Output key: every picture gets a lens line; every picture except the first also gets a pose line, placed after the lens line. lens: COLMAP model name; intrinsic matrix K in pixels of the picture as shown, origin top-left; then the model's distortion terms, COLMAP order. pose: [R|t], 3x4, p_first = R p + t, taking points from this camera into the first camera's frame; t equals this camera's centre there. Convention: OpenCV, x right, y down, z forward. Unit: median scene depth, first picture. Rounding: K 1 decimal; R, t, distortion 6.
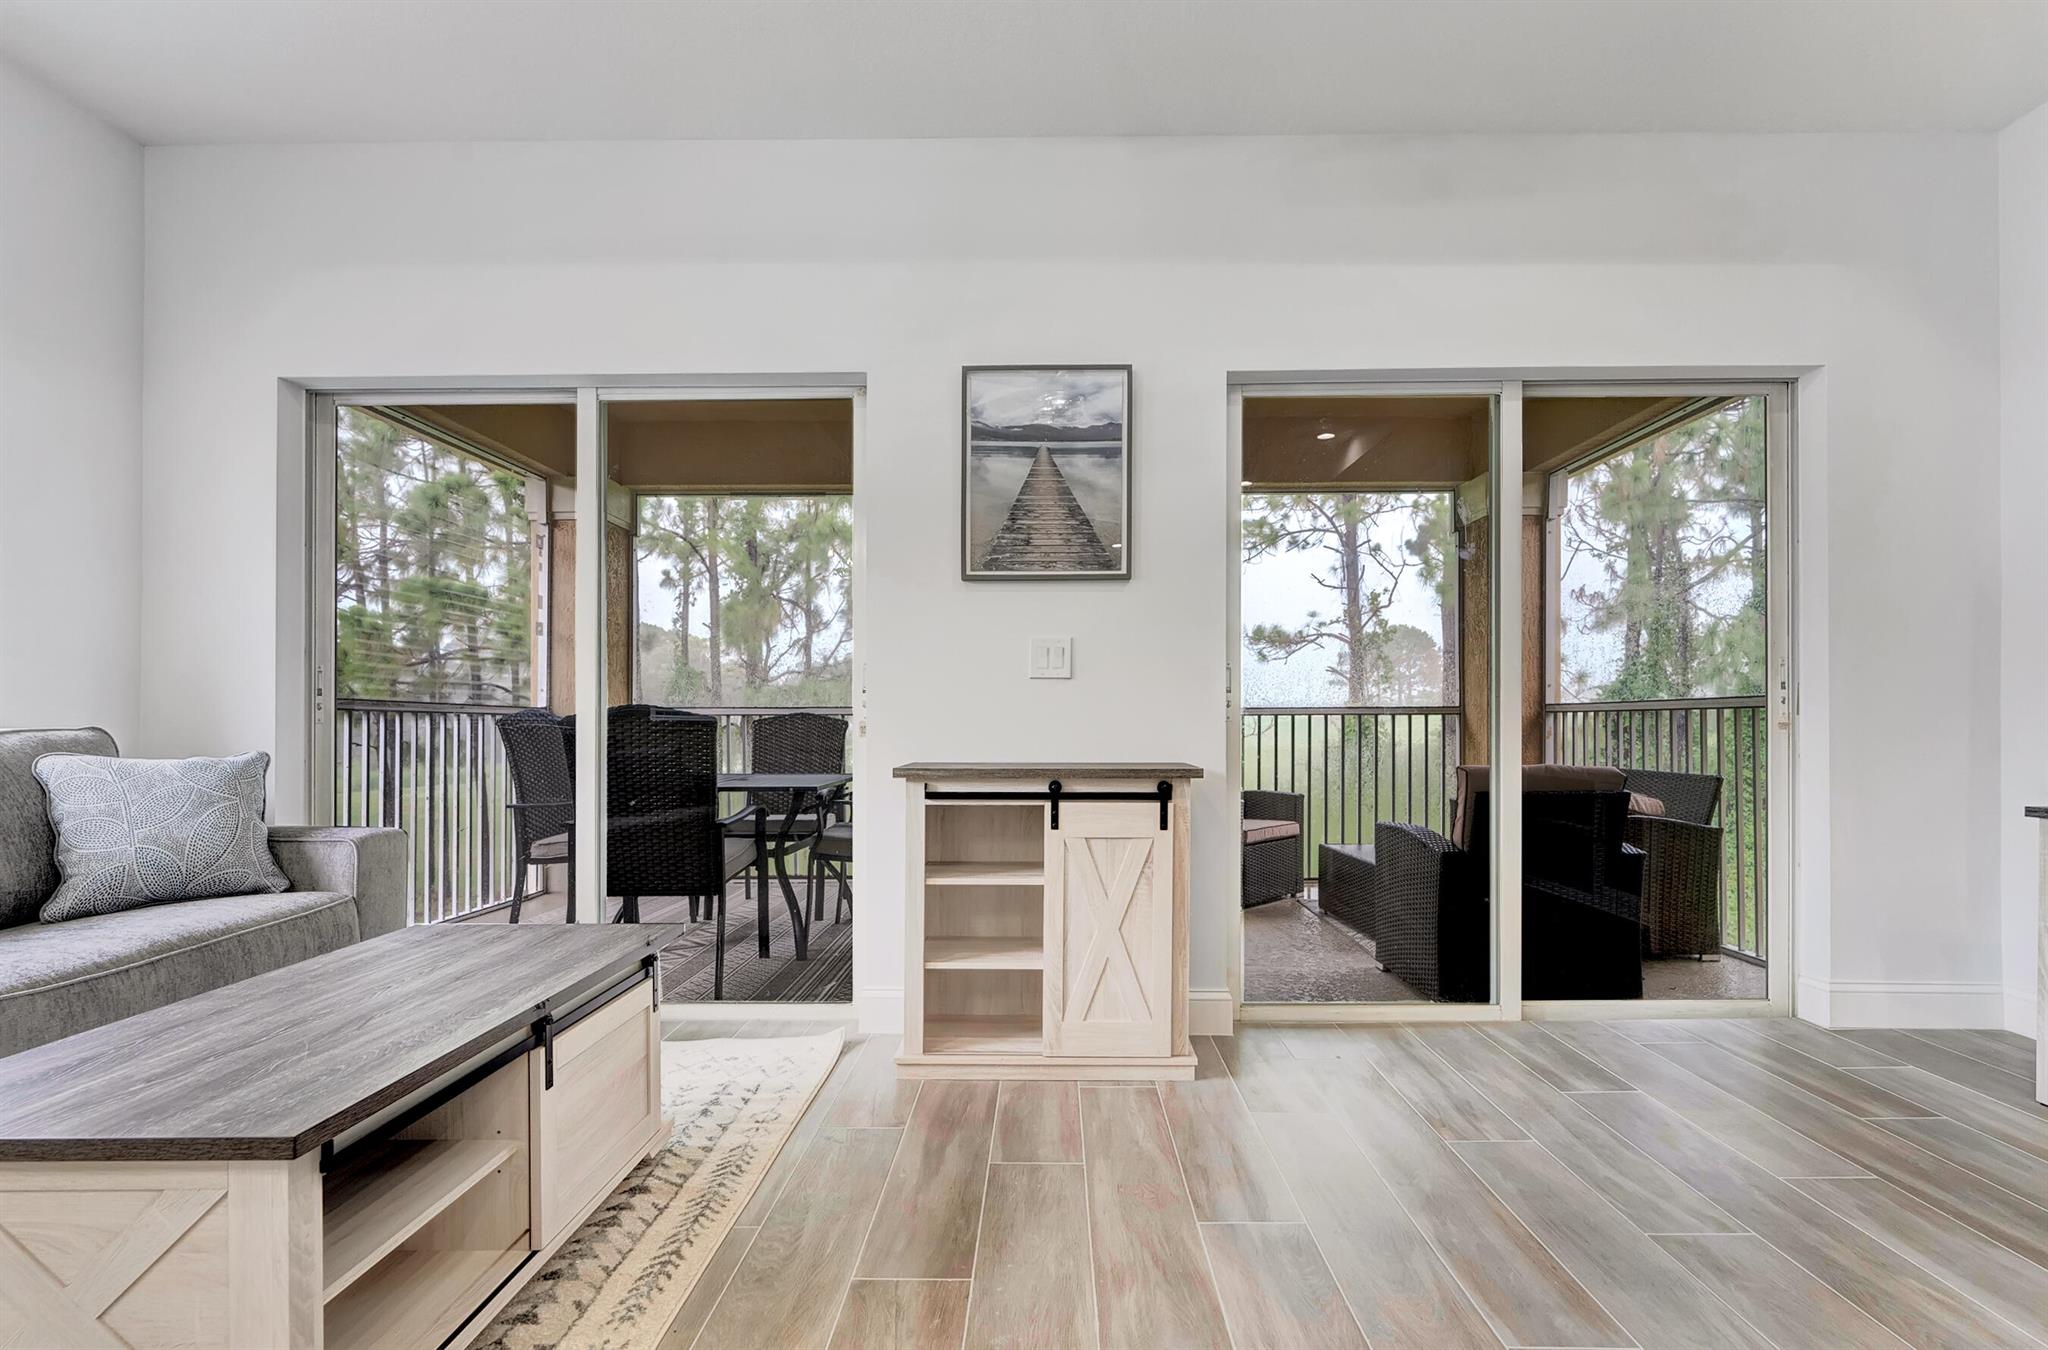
lens RADIAL K [[979.8, 0, 1036.7], [0, 979.8, 711.0], [0, 0, 1]] dist [0.002657, 0.000425]
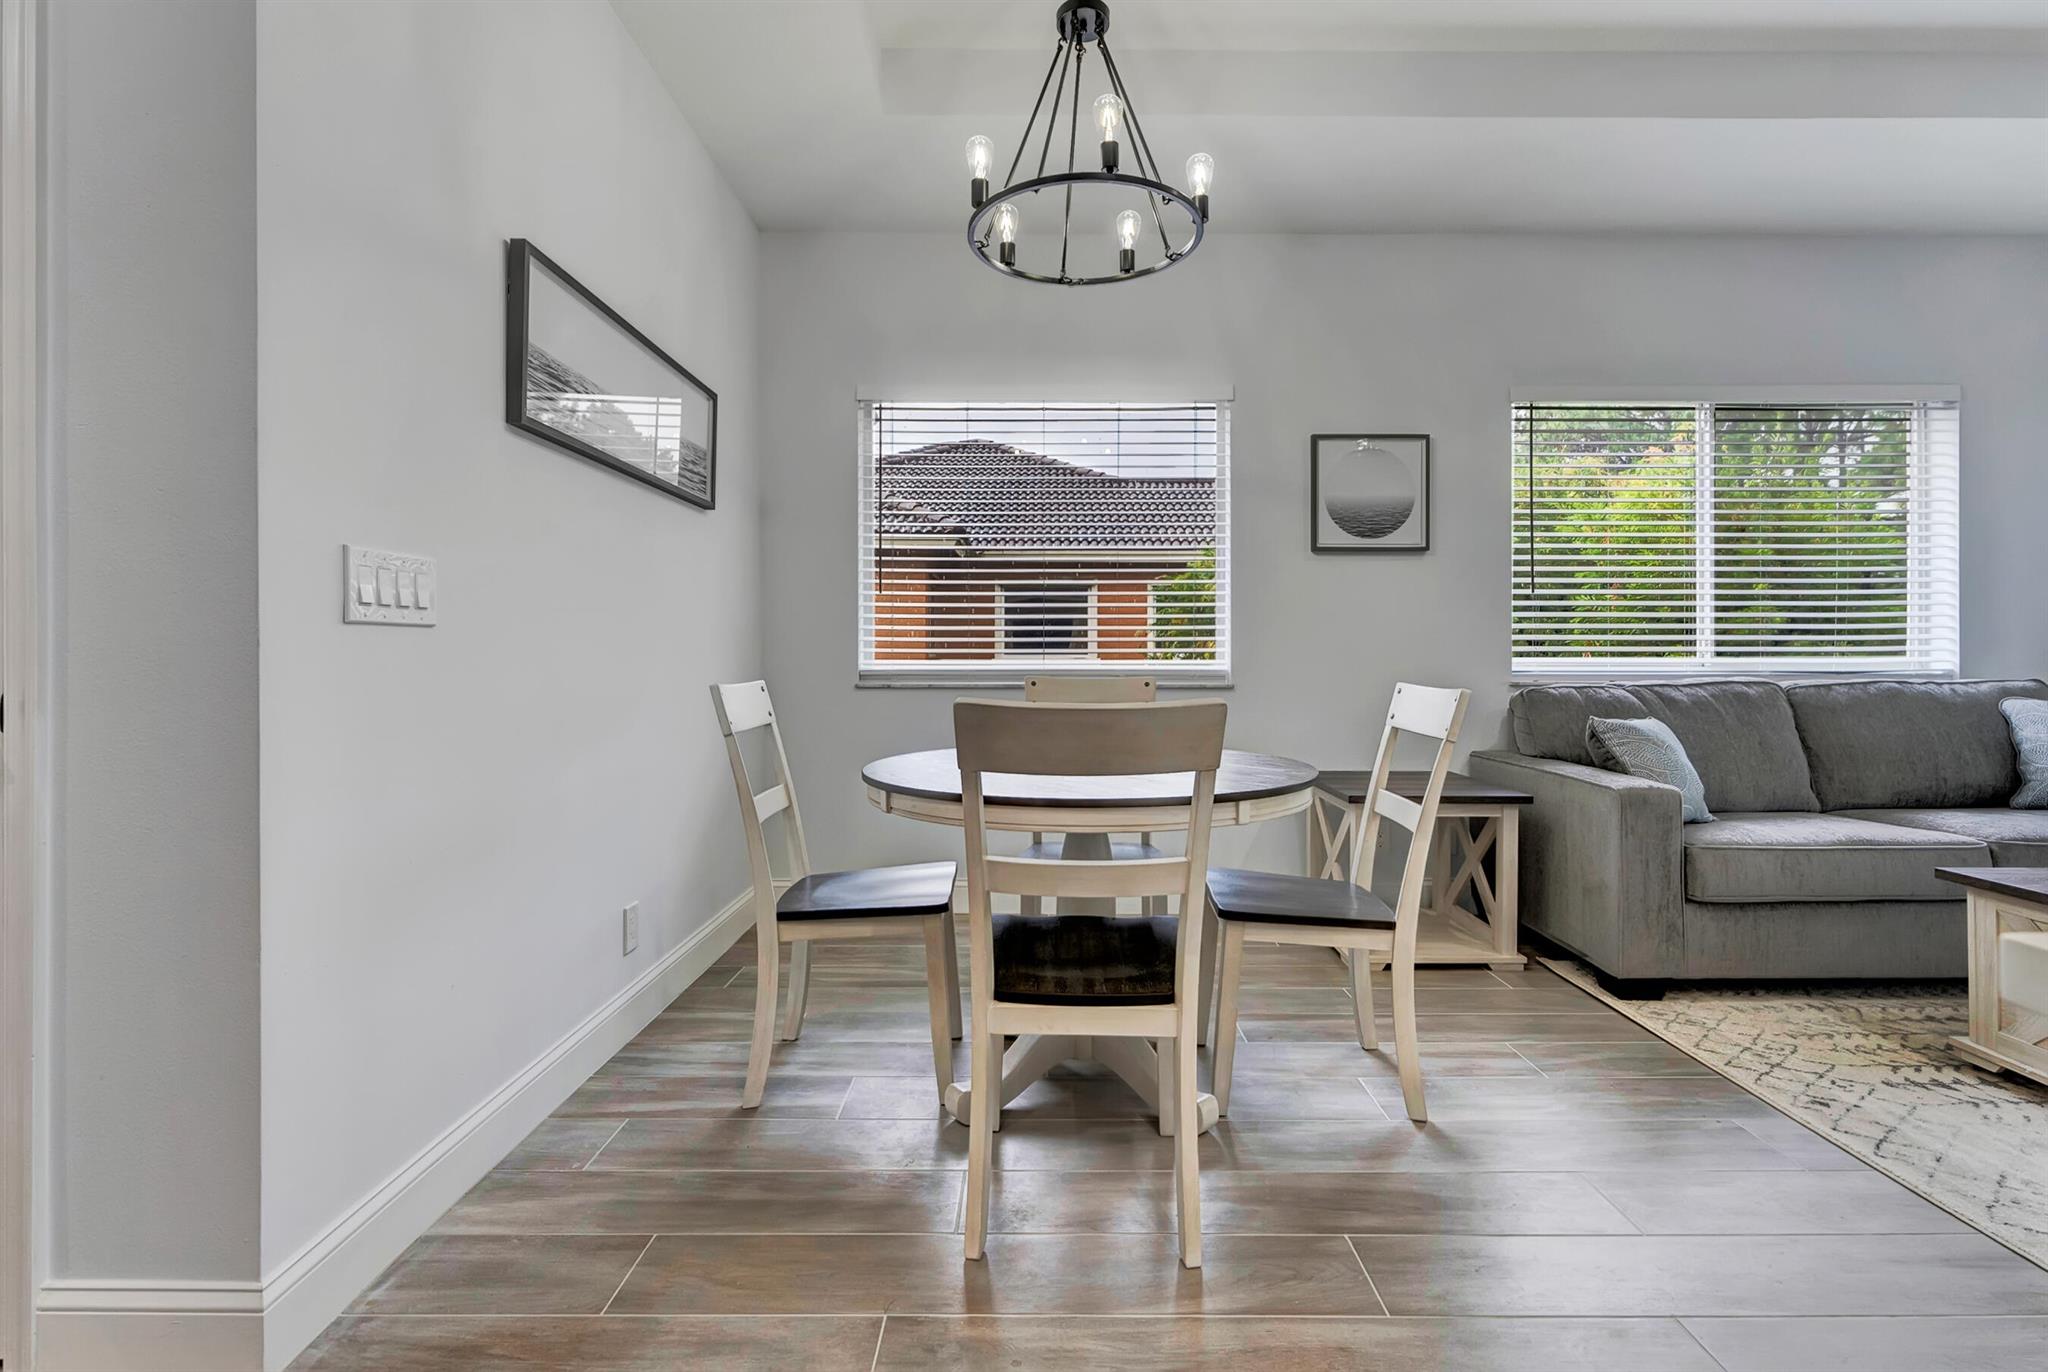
lens RADIAL K [[925.5, 0, 1044.7], [0, 925.5, 652.0], [0, 0, 1]] dist [-0.000034, 0.000181]
pose [[0.019442, 0.001874, -0.999809, 0.327206], [0.002587, 0.999995, 0.001924, -0.028471], [0.999808, -0.002624, 0.019437, -0.432597]]
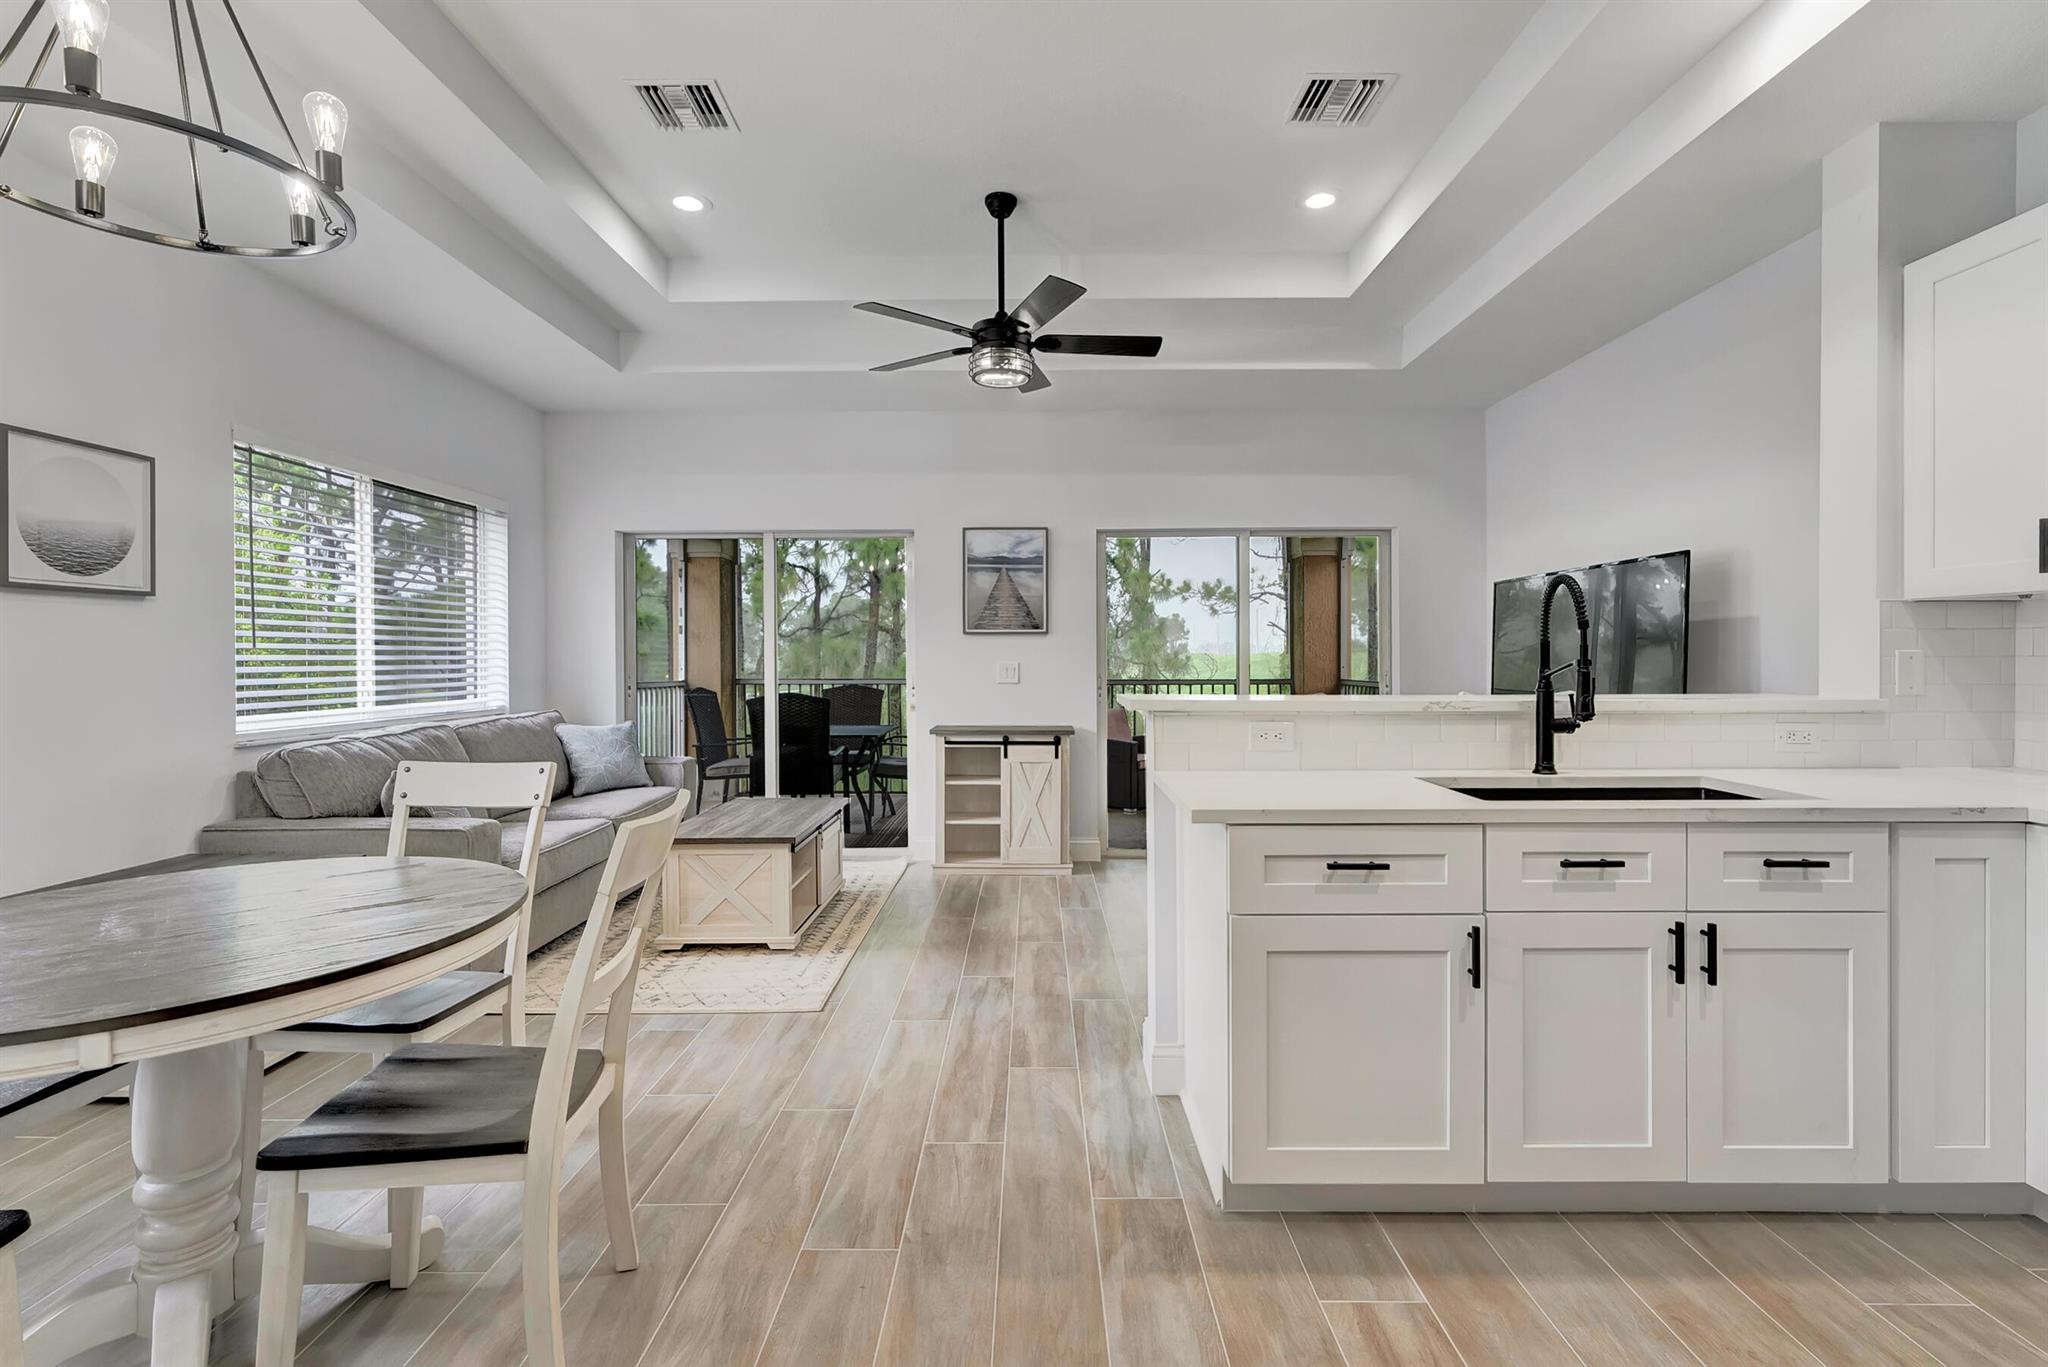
lens RADIAL K [[936.7, 0, 1035.5], [0, 936.7, 660.3], [0, 0, 1]] dist [0.000345, -0.000250]
pose [[0.999872, 0.001338, 0.015928, 0.046269], [-0.001442, 0.999978, 0.006546, -0.102718], [-0.015919, -0.006568, 0.999852, -1.005825]]
